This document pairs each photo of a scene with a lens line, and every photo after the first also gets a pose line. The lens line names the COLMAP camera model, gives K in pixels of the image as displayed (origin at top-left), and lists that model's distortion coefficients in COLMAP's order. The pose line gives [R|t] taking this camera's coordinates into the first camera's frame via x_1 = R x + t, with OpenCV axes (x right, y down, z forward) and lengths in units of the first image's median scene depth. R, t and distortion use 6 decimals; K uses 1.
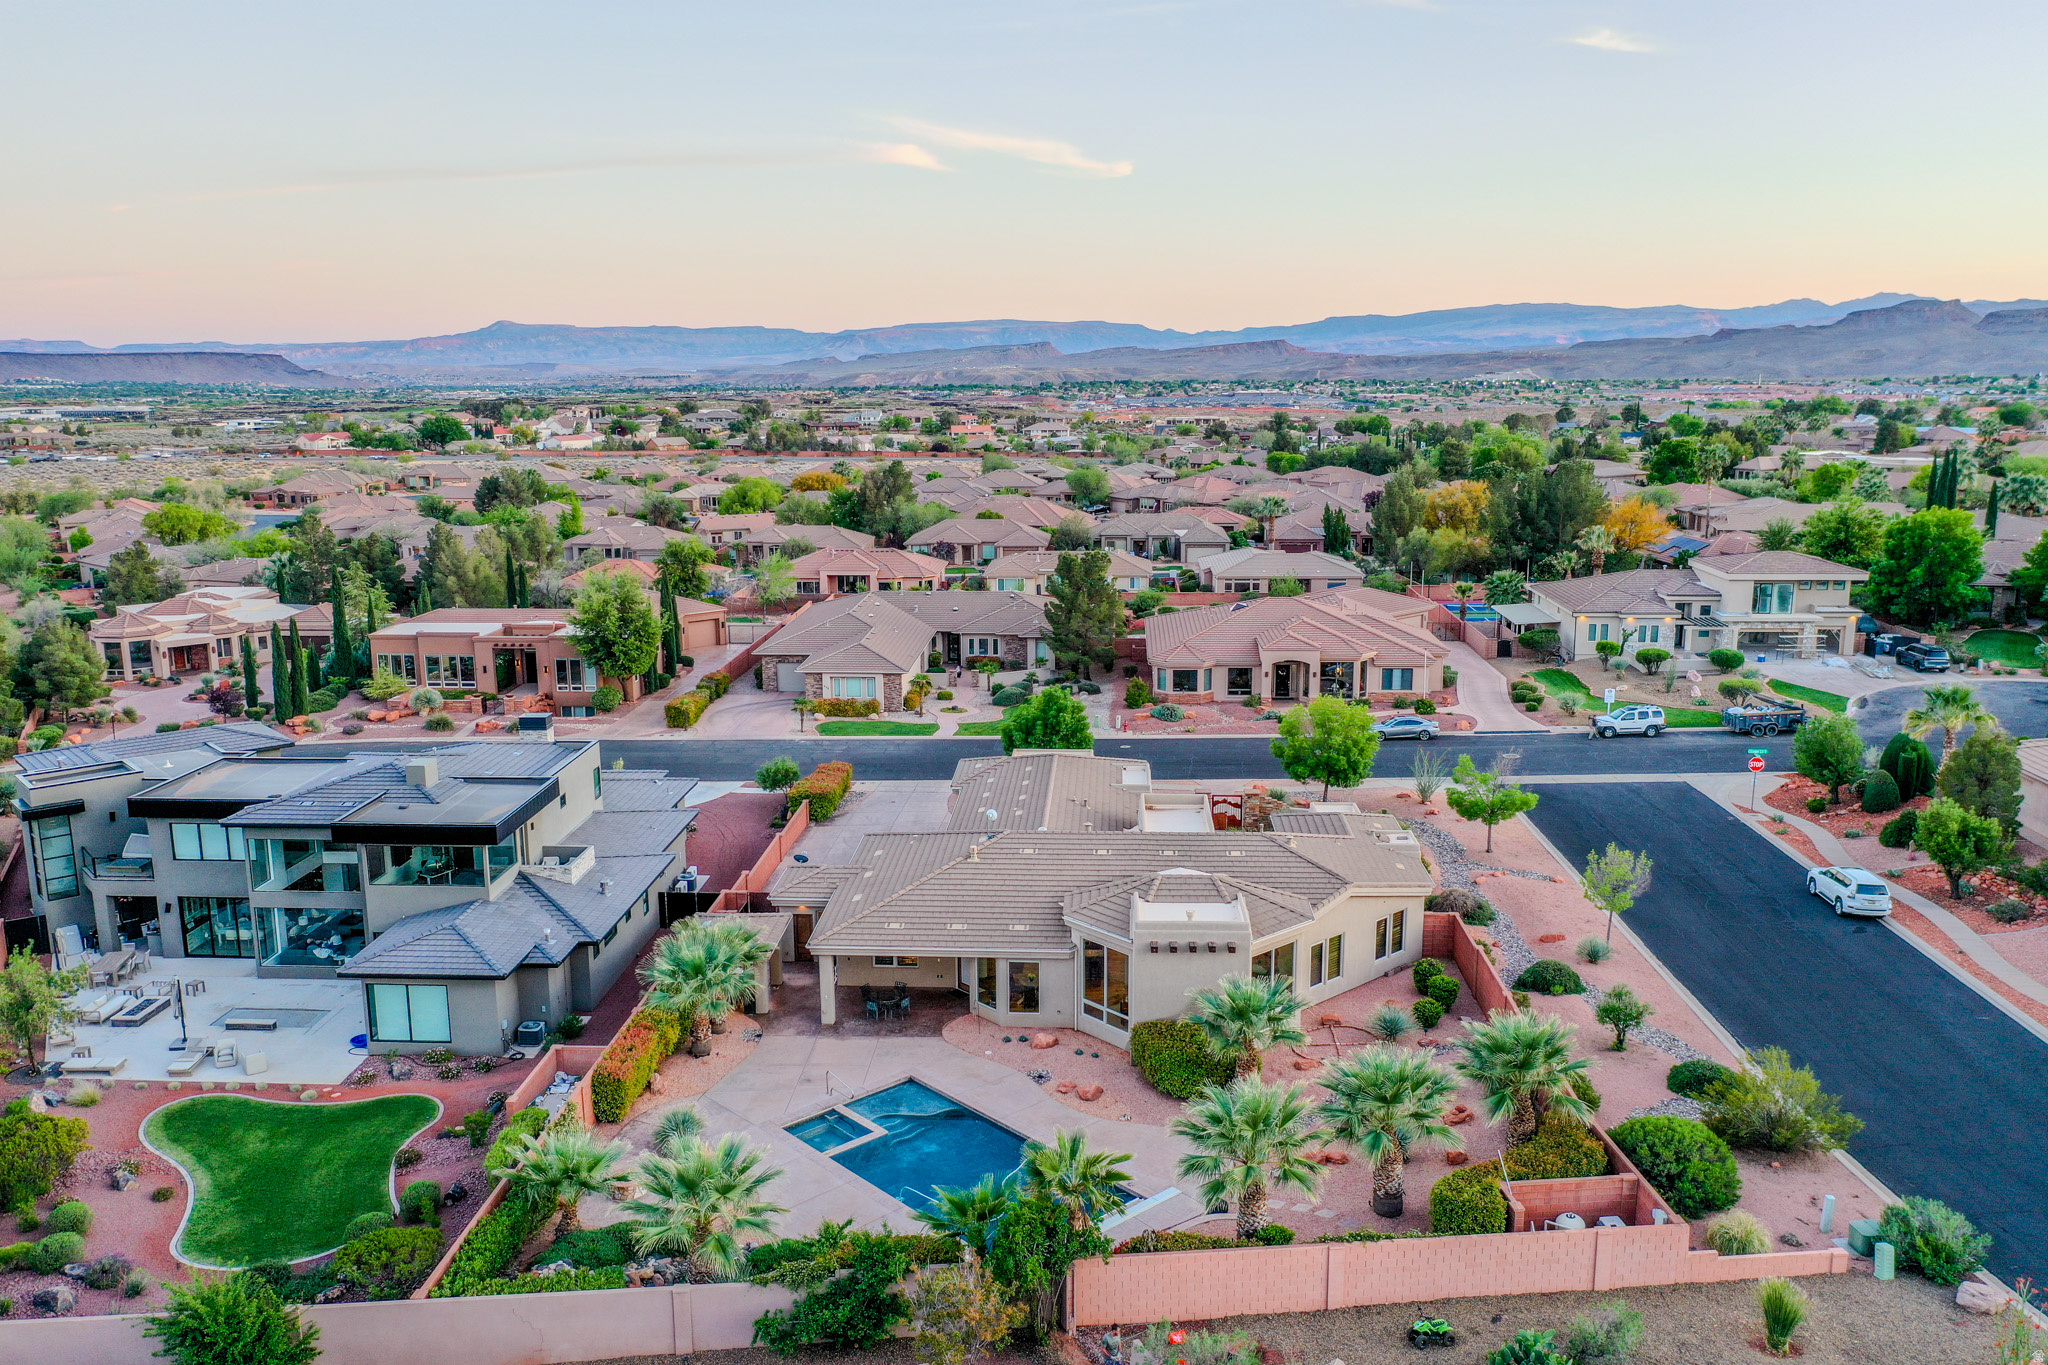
lens RADIAL K [[1601.2, 0, 1020.9], [0, 1601.2, 687.2], [0, 0, 1]] dist [-0.000448, 0.002892]
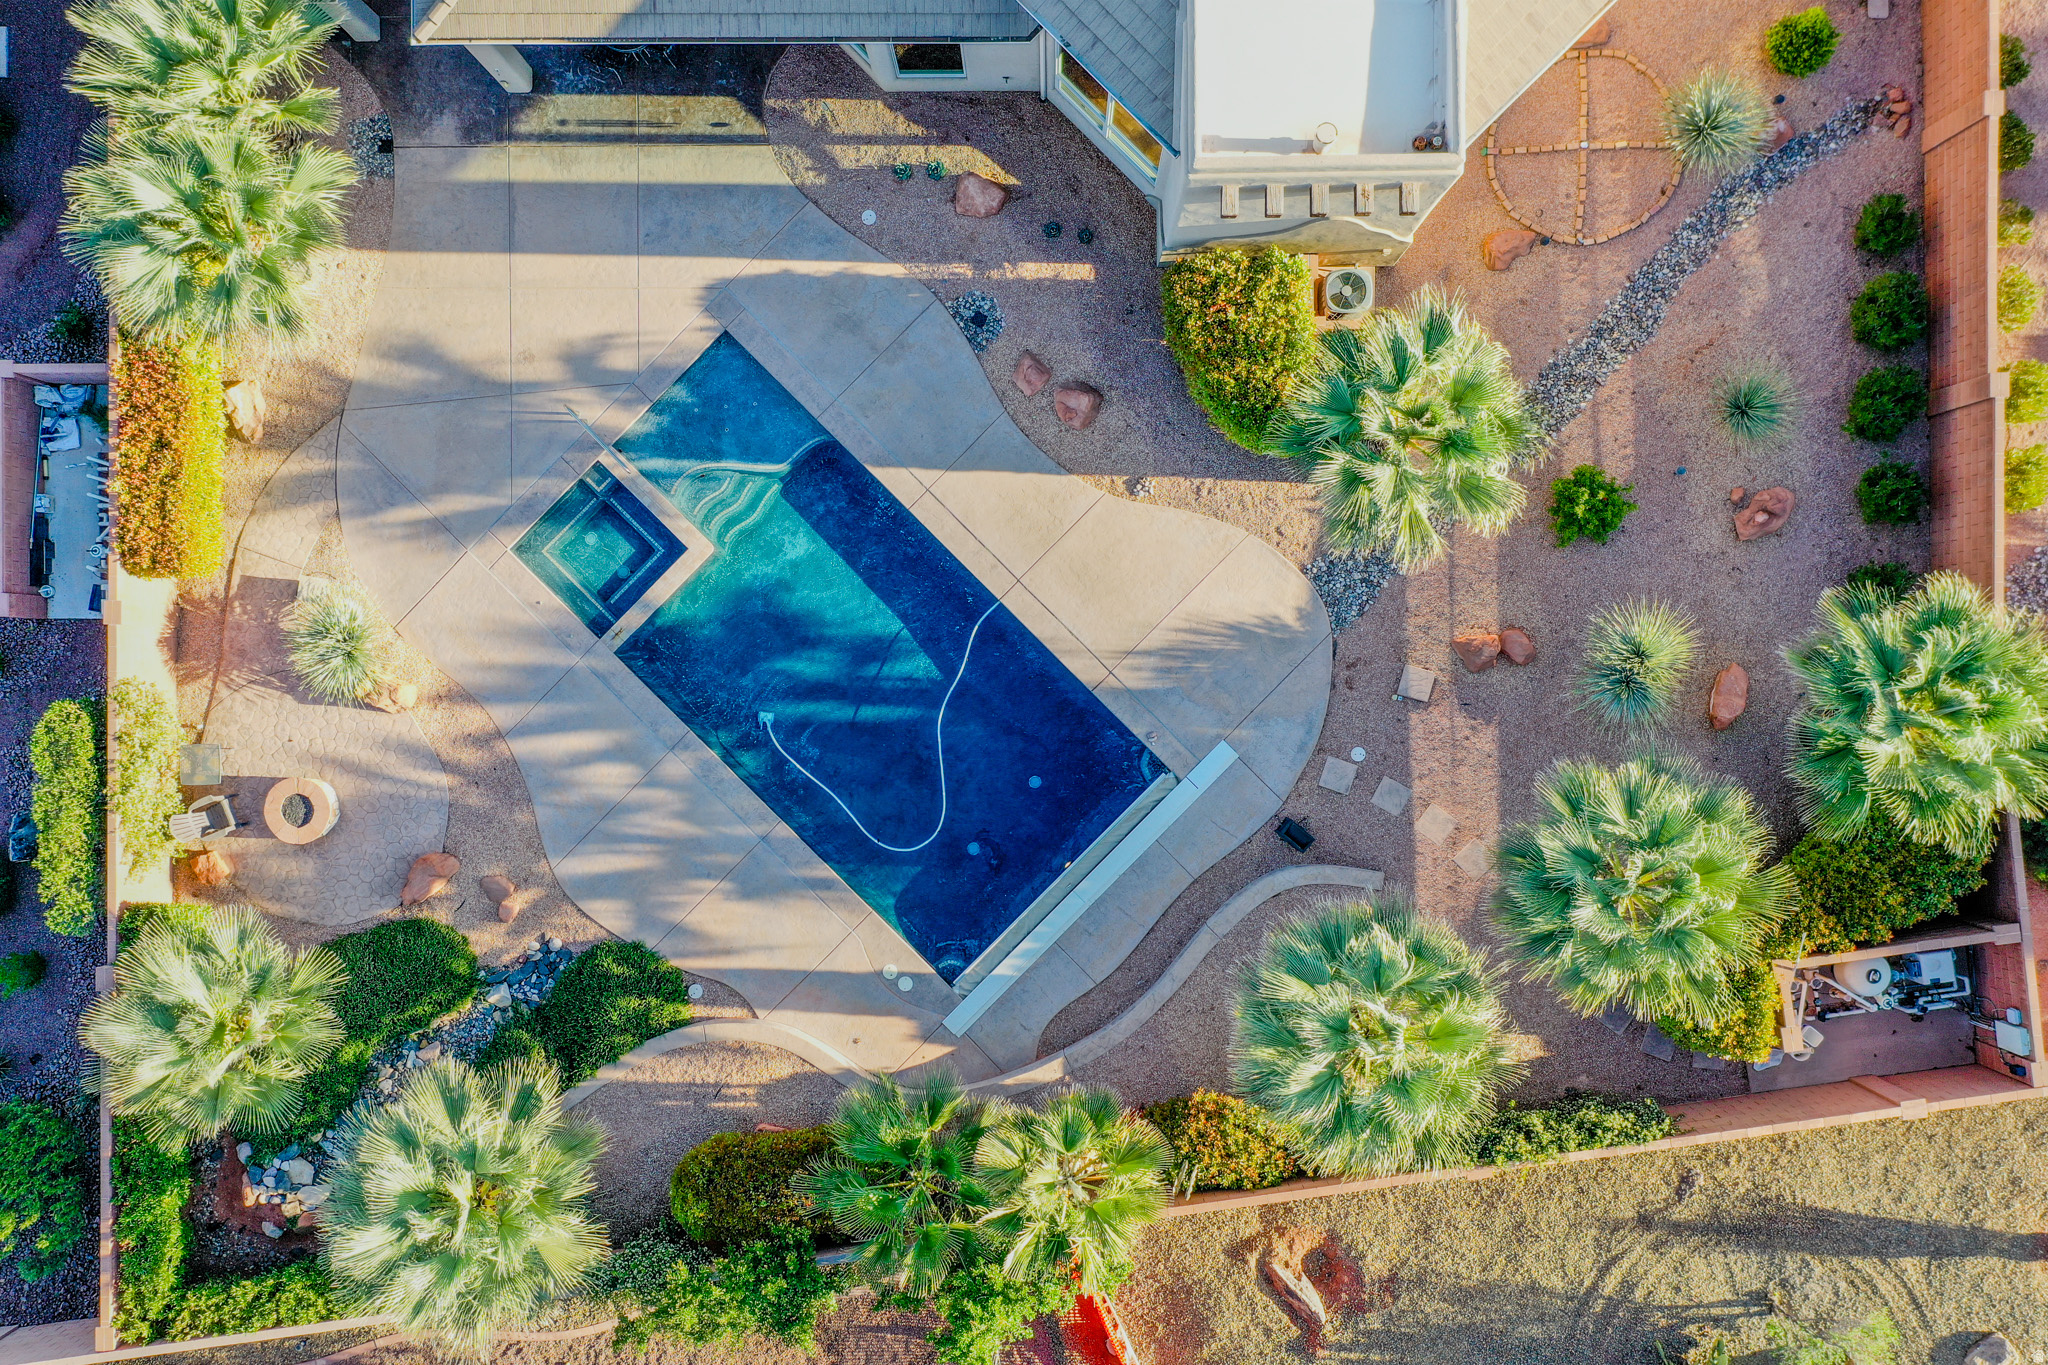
lens RADIAL K [[1601.2, 0, 1020.9], [0, 1601.2, 687.2], [0, 0, 1]] dist [-0.000448, 0.002892]
pose [[0.998335, -0.056243, -0.012786, 0.017726], [0.023117, 0.187076, 0.982073, -0.164933], [-0.052843, -0.980734, 0.188065, 0.551578]]
